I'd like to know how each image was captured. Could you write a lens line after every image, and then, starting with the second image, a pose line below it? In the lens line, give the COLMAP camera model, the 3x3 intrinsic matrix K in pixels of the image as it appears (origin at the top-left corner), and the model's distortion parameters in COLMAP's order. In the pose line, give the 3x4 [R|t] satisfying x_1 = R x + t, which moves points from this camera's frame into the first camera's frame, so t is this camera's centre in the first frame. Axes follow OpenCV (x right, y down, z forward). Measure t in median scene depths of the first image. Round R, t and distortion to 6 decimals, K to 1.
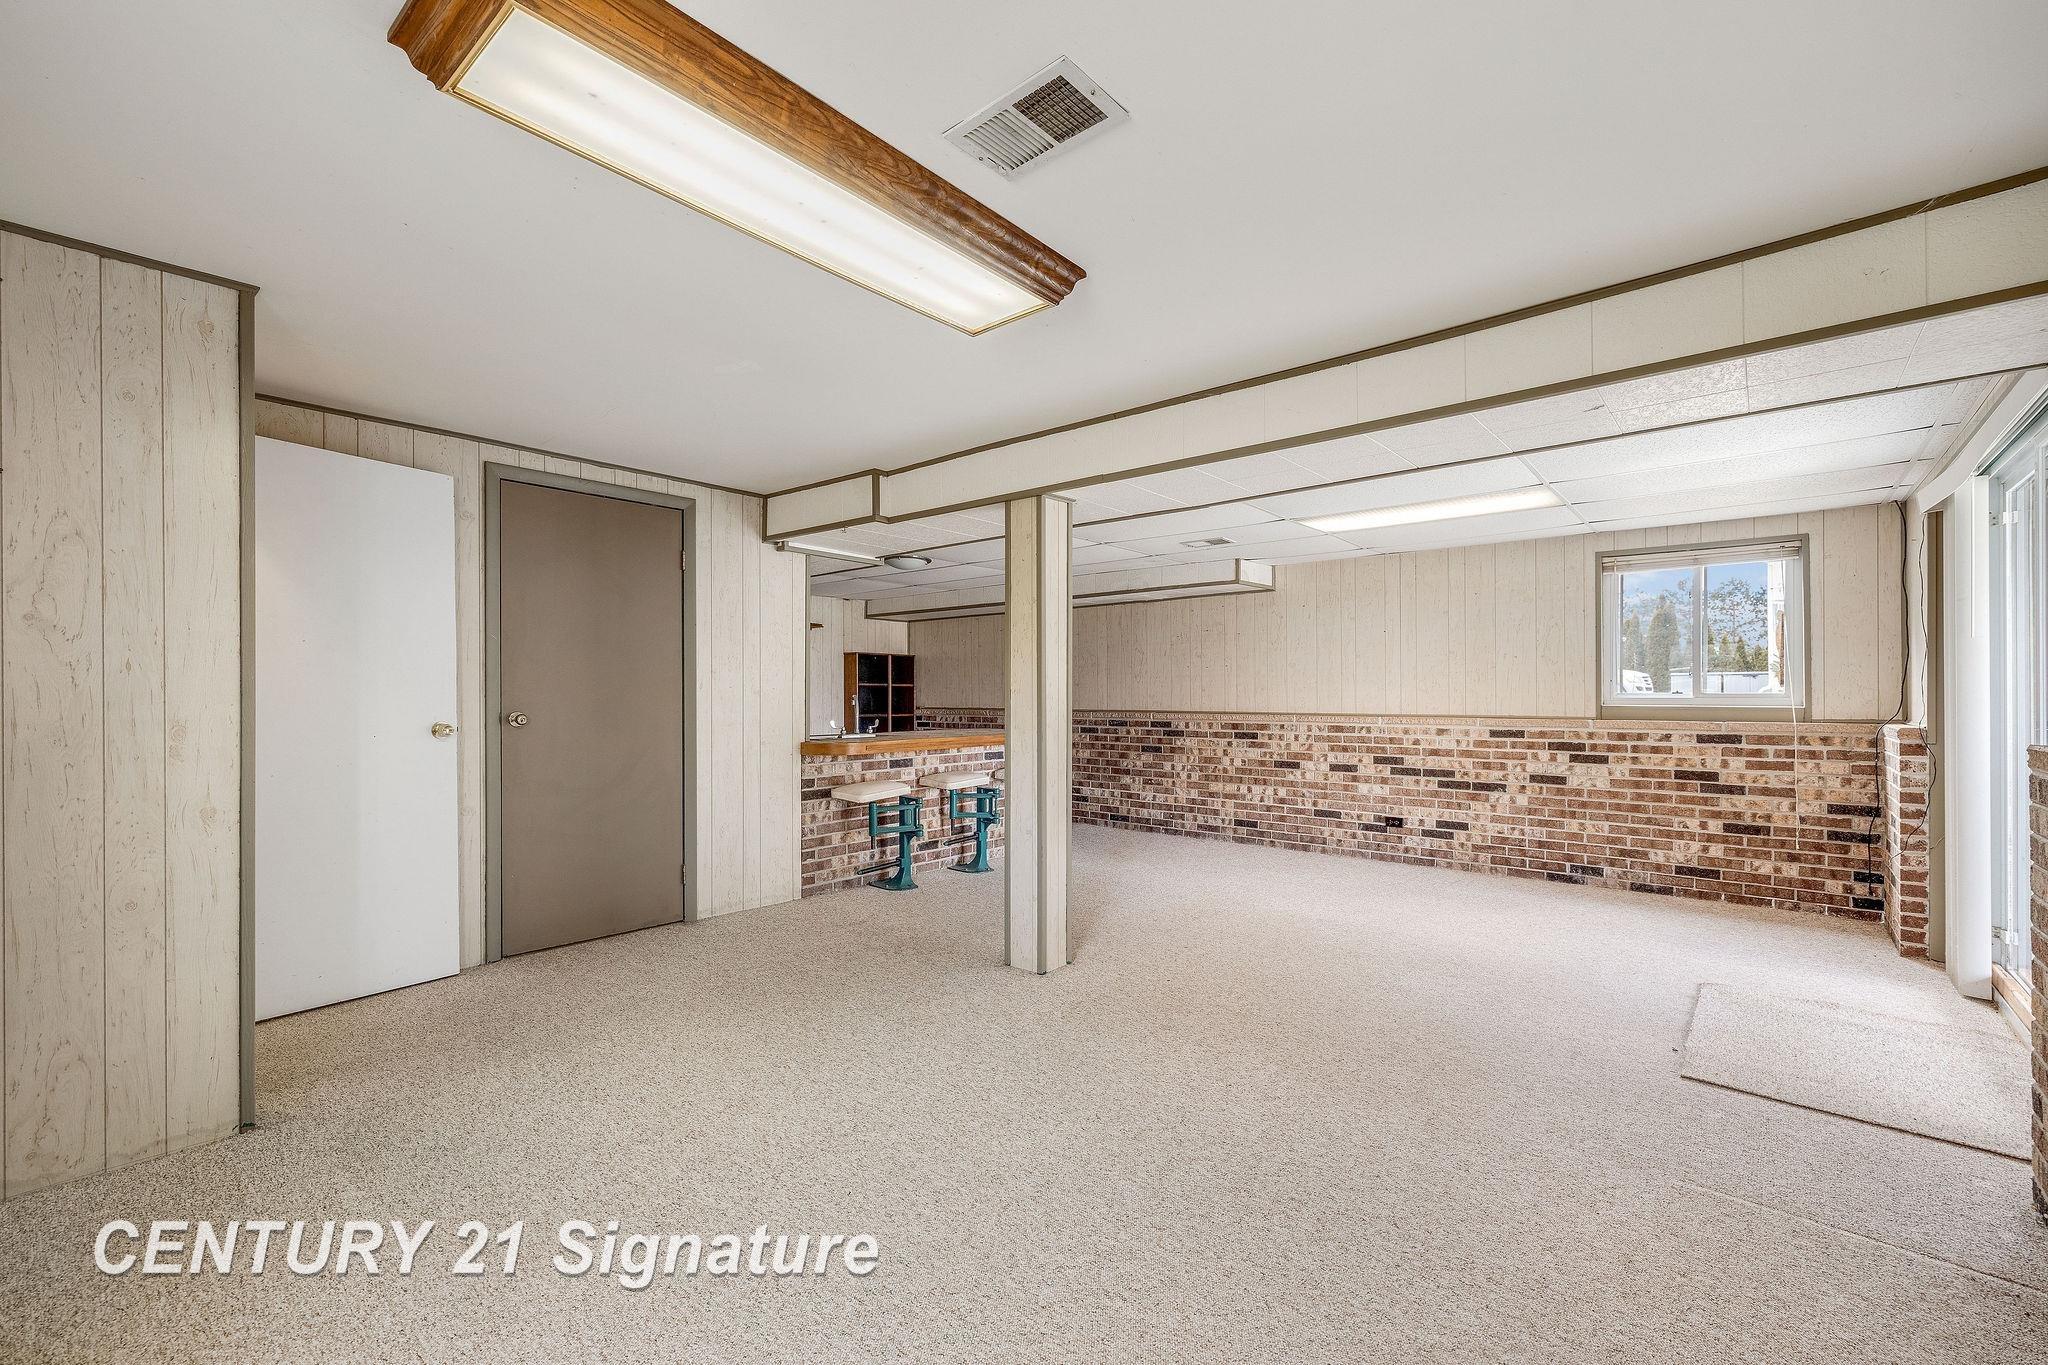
lens RADIAL K [[872.6, 0, 1021.5], [0, 872.6, 687.3], [0, 0, 1]] dist [0.004650, -0.000281]
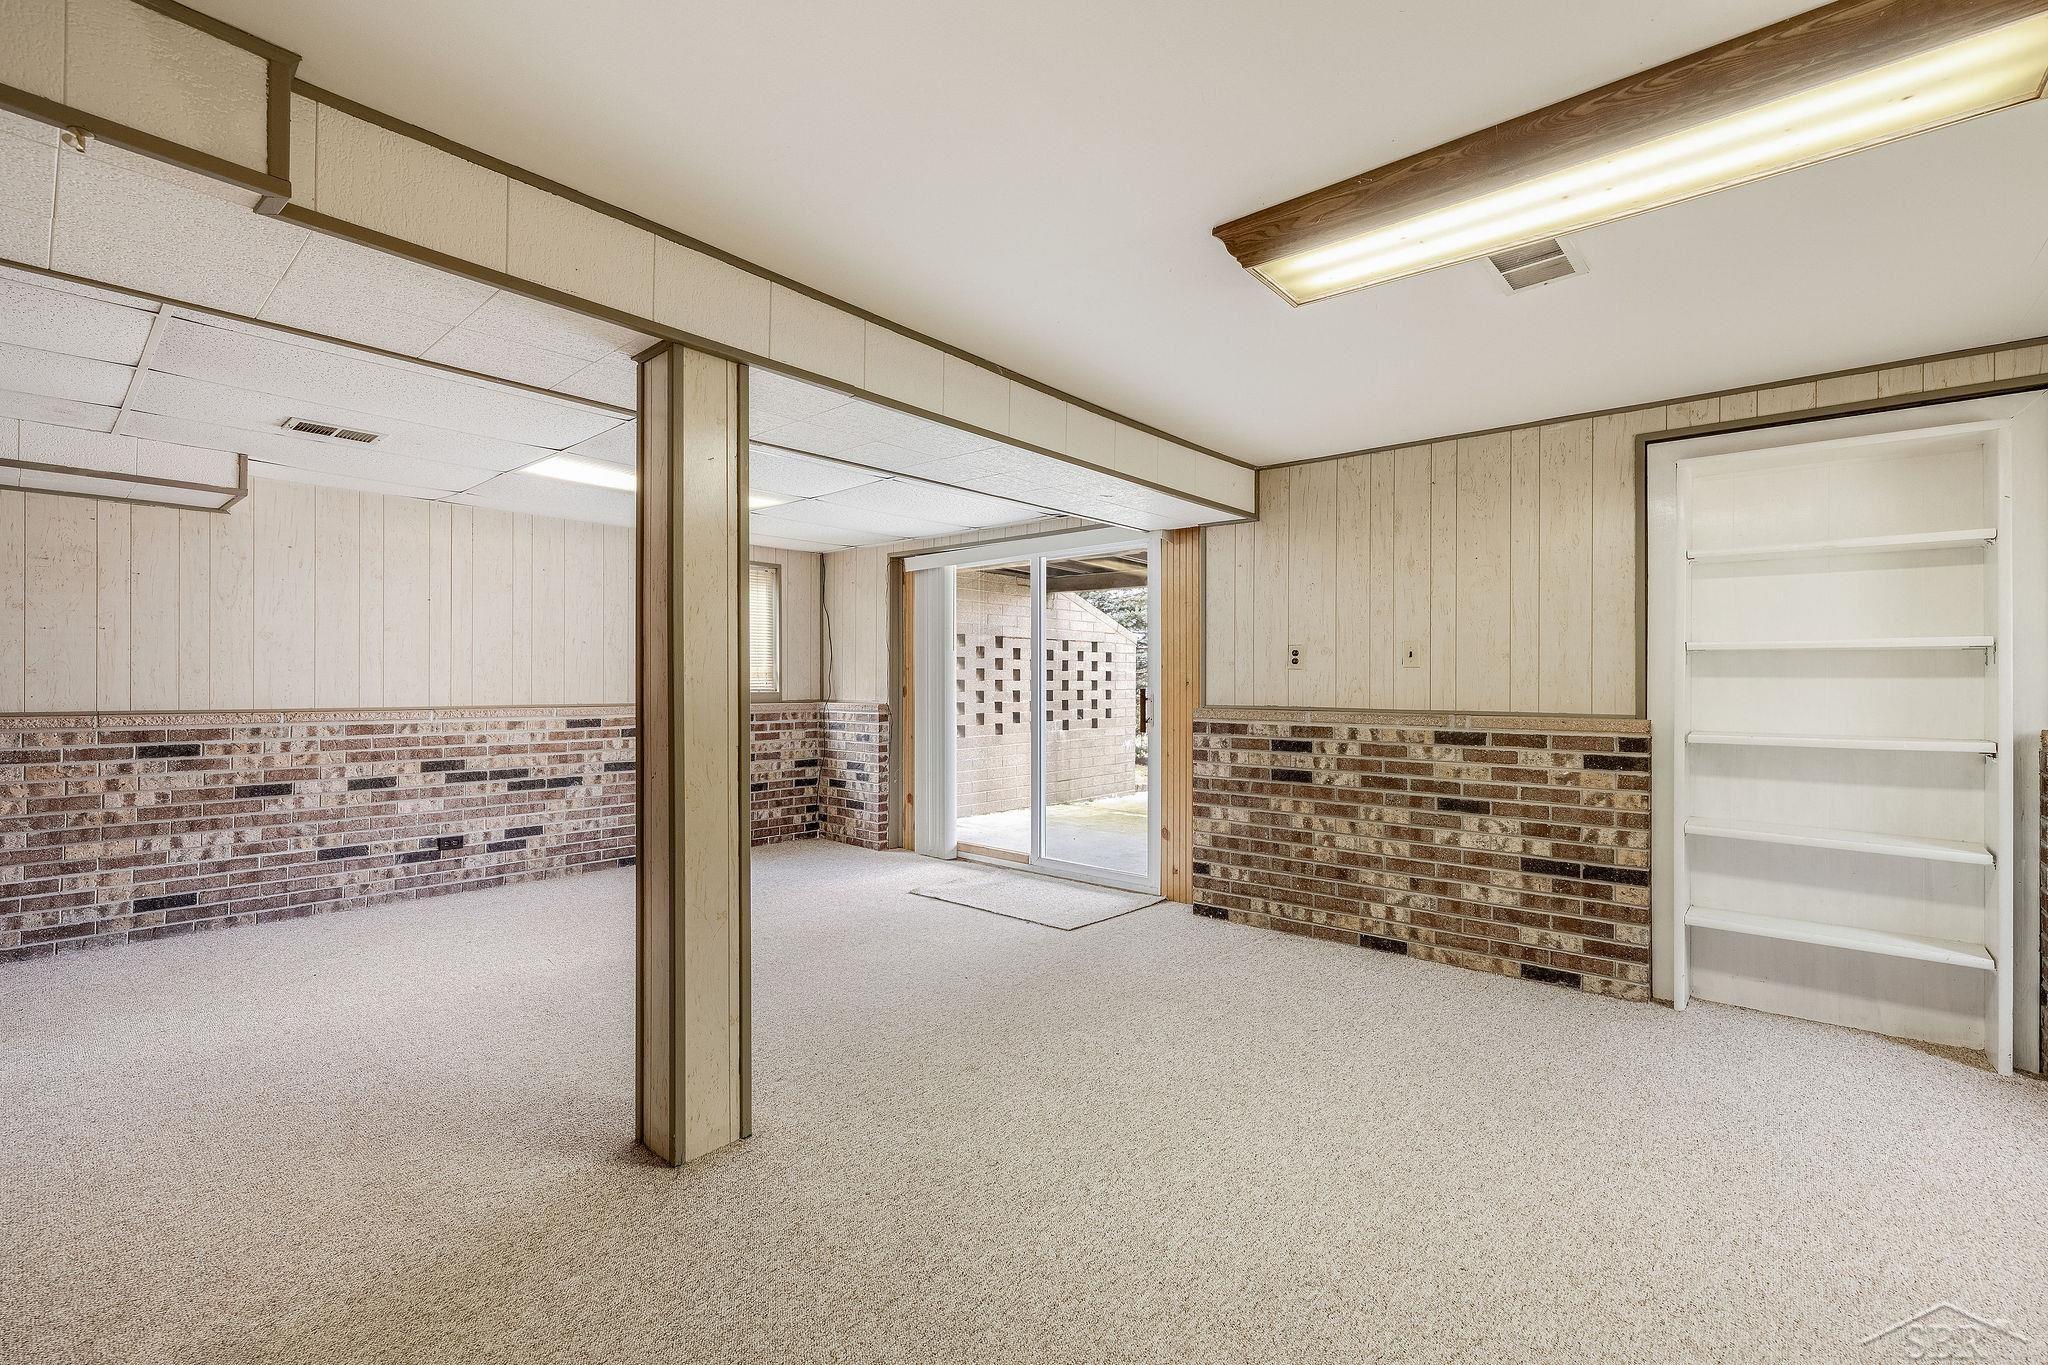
lens RADIAL K [[872.6, 0, 1022.1], [0, 872.6, 676.3], [0, 0, 1]] dist [0.004650, -0.000281]
pose [[0.014973, 0.005563, 0.999872, -0.365702], [-0.014191, 0.999885, -0.005351, 0.000685], [-0.999787, -0.014109, 0.015050, 0.487256]]
